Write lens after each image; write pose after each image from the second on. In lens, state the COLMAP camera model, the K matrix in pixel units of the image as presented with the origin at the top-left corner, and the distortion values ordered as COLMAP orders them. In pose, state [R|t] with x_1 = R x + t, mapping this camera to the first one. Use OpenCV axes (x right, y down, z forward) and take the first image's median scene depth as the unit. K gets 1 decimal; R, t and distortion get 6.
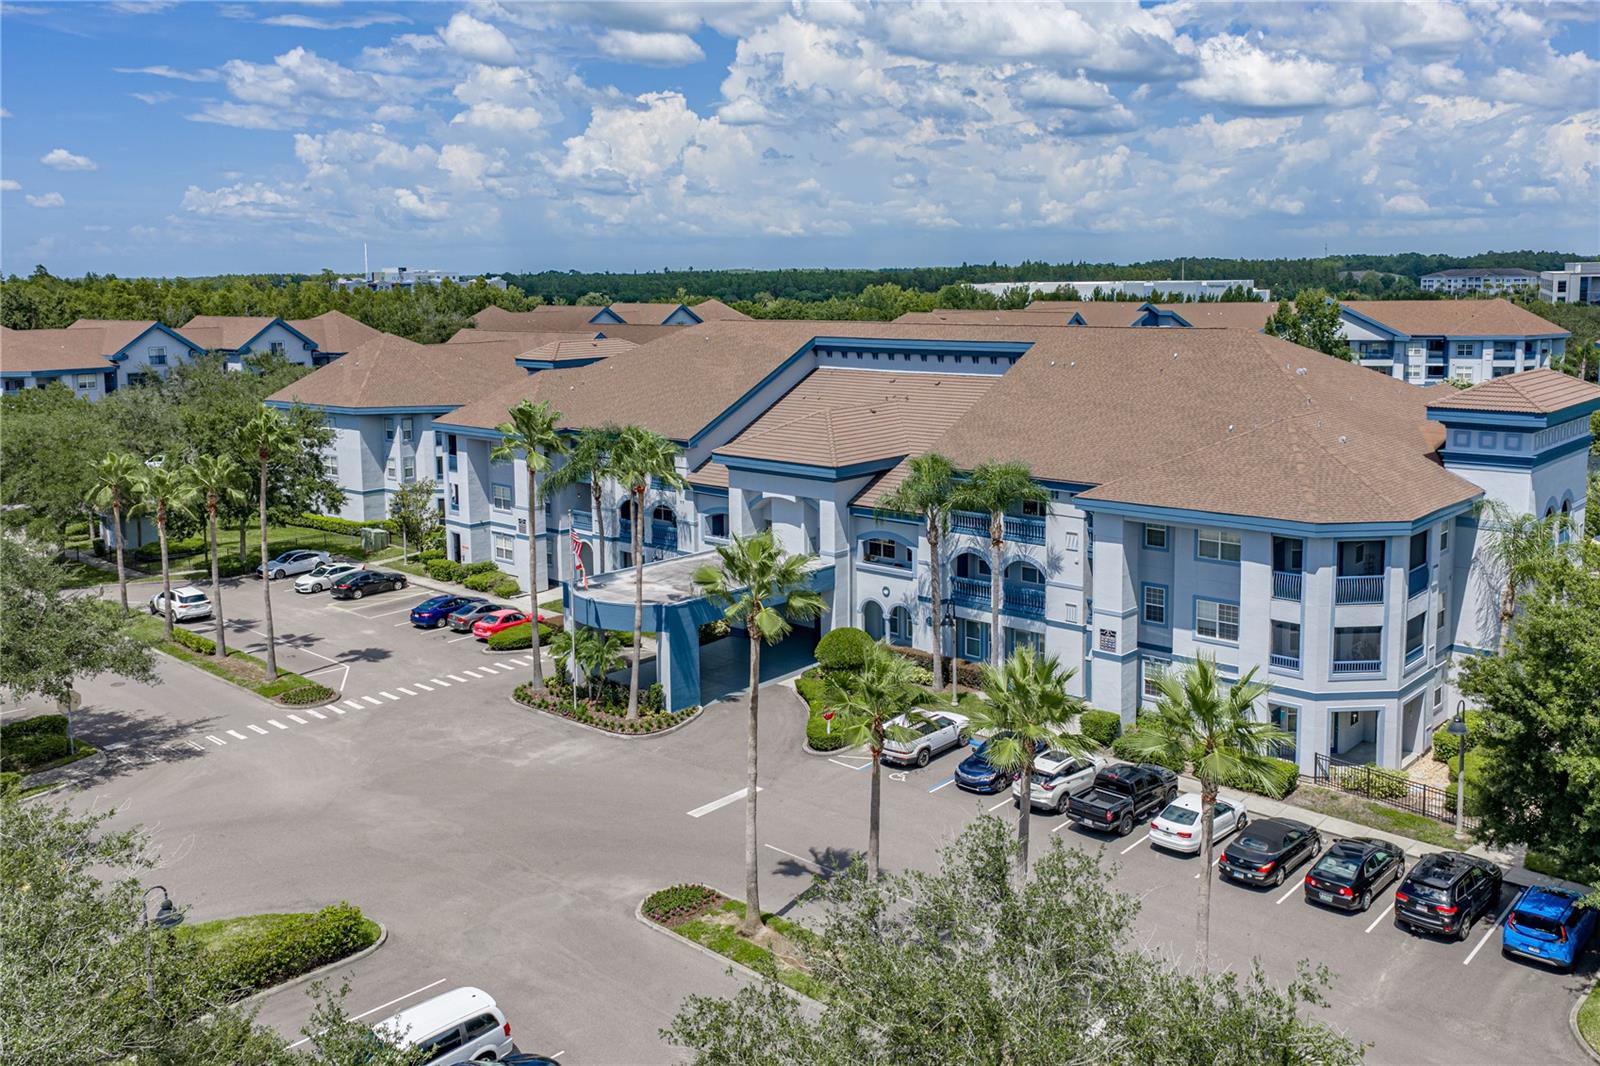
lens RADIAL K [[1302.1, 0, 800.0], [0, 1302.1, 426.0], [0, 0, 1]] dist [0.005990, 0.000008]
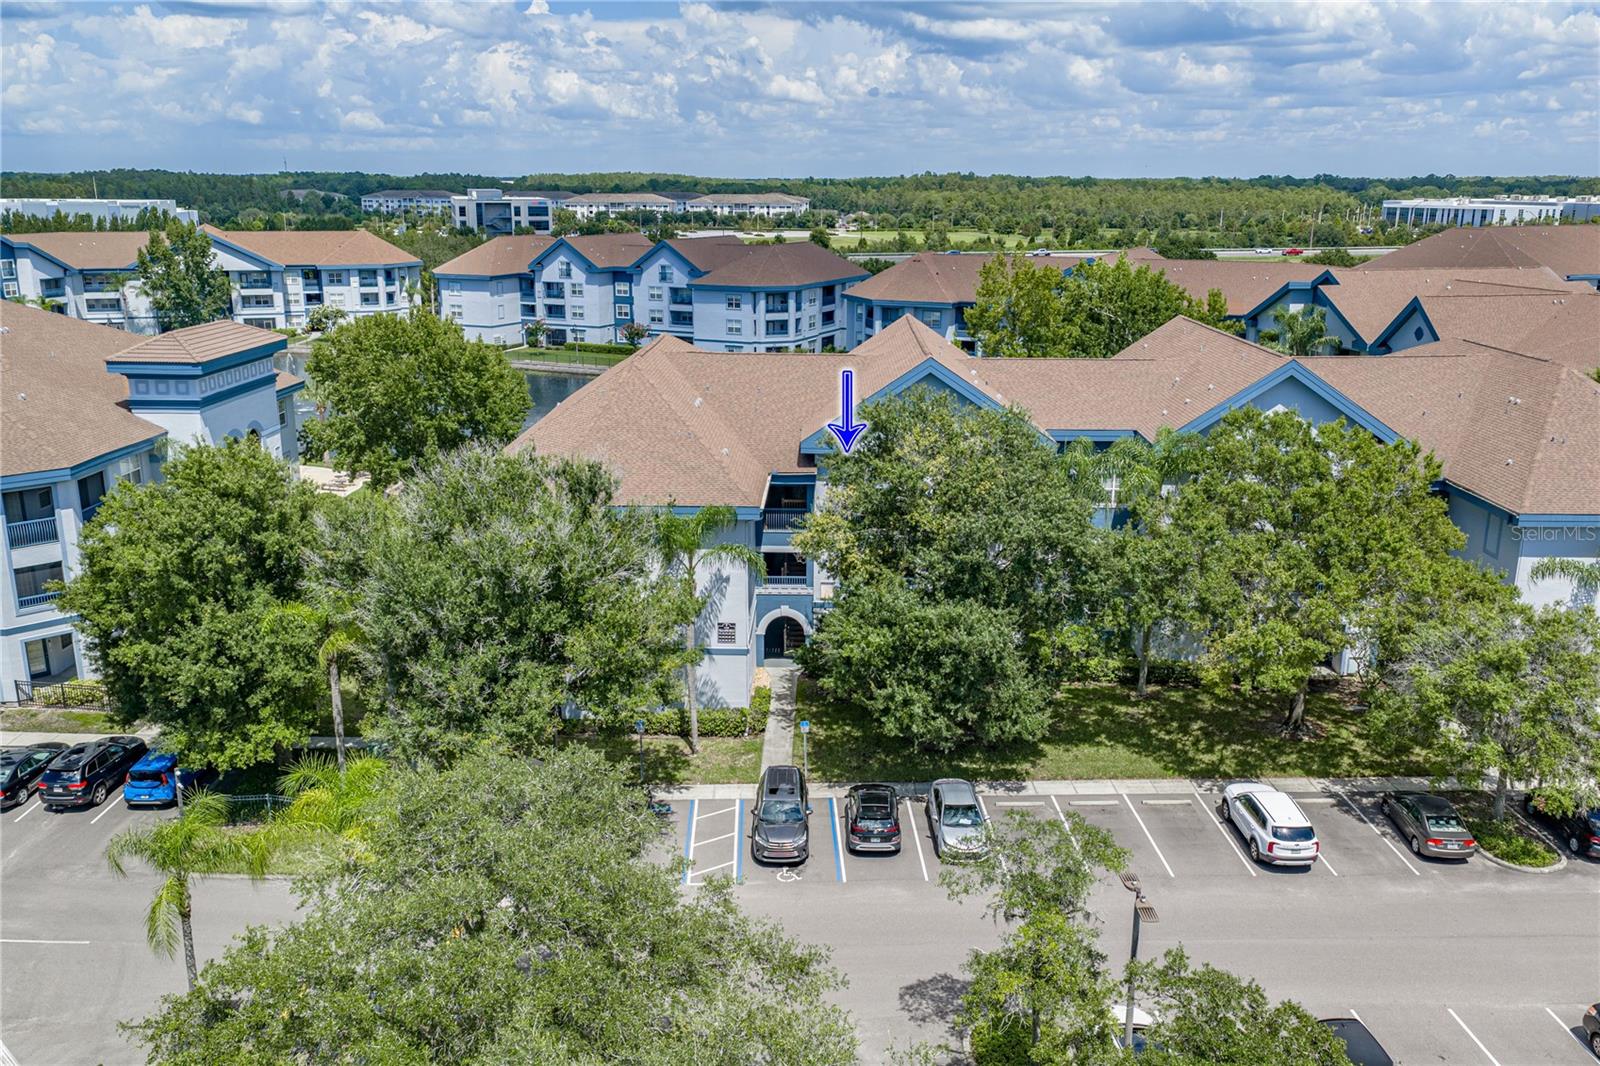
lens RADIAL K [[1269.7, 0, 765.9], [0, 1269.7, 531.1], [0, 0, 1]] dist [0.078389, -0.100821]
pose [[0.752628, -0.151947, 0.640674, 0.054935], [0.056918, 0.984381, 0.166598, -0.007414], [-0.655981, -0.088920, 0.749521, -0.072635]]
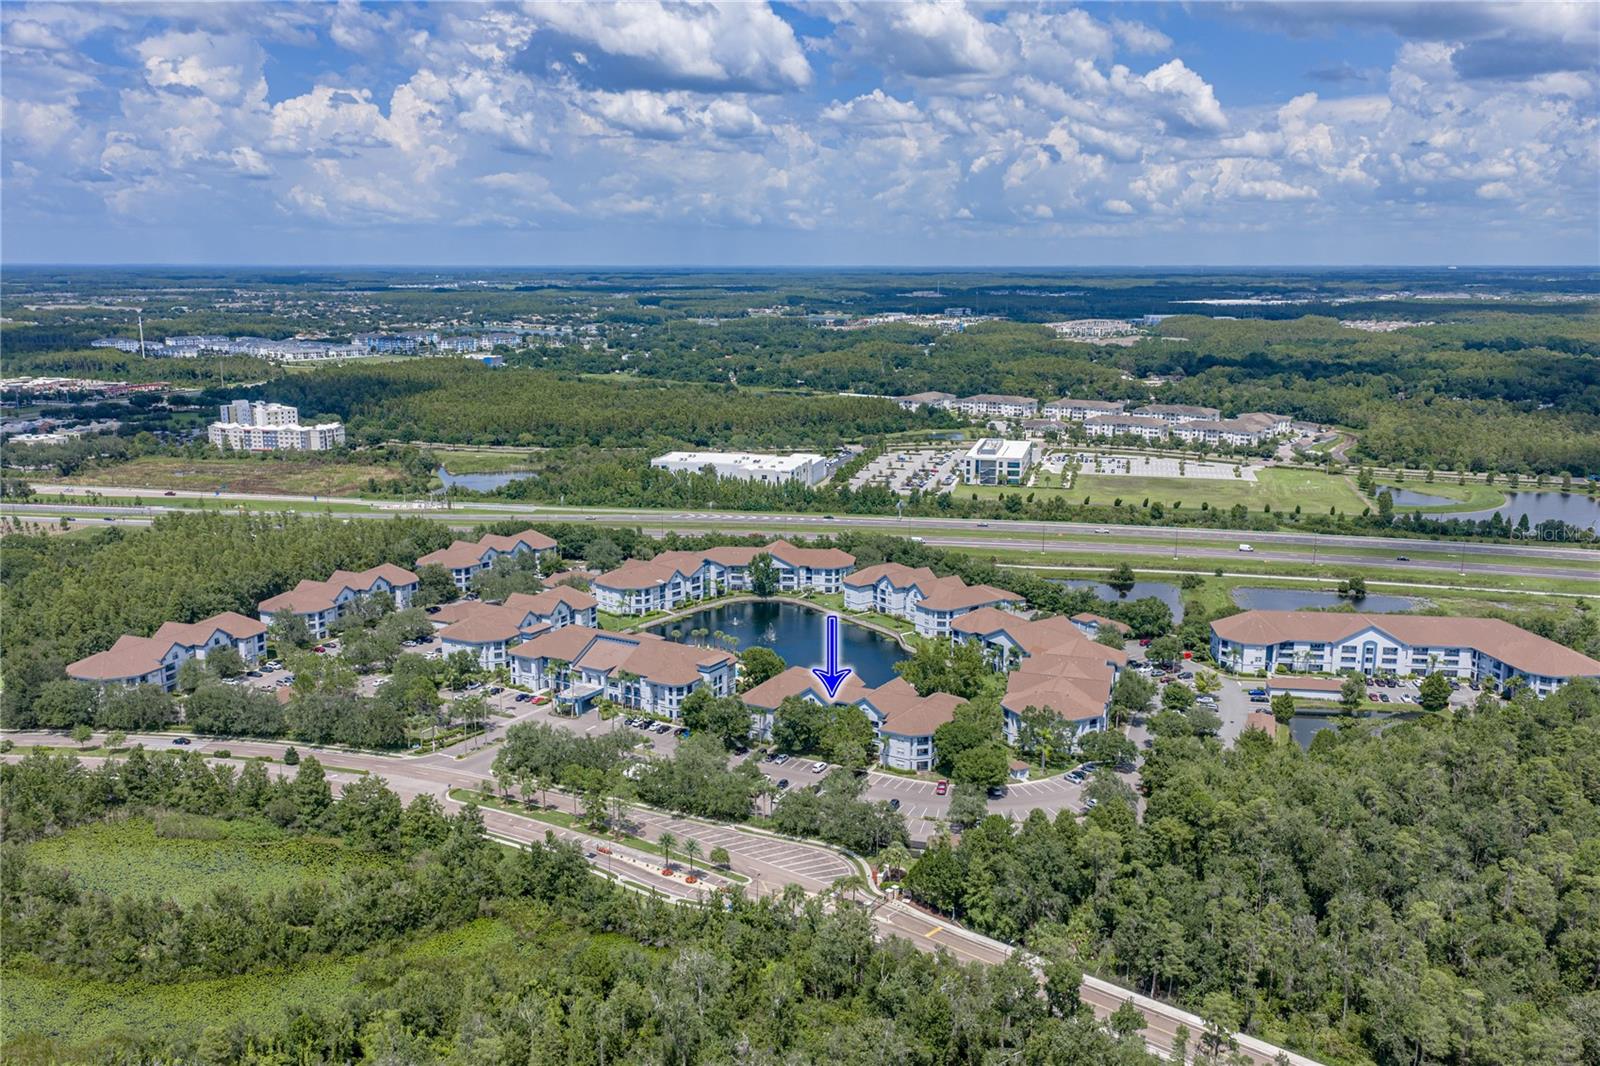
lens RADIAL K [[1295.1, 0, 800.0], [0, 1295.1, 533.0], [0, 0, 1]] dist [0.006717, 0.005230]
pose [[0.977374, -0.026519, 0.209848, -0.113380], [0.006506, 0.995409, 0.095490, -0.406192], [-0.211417, -0.091964, 0.973060, -1.700551]]
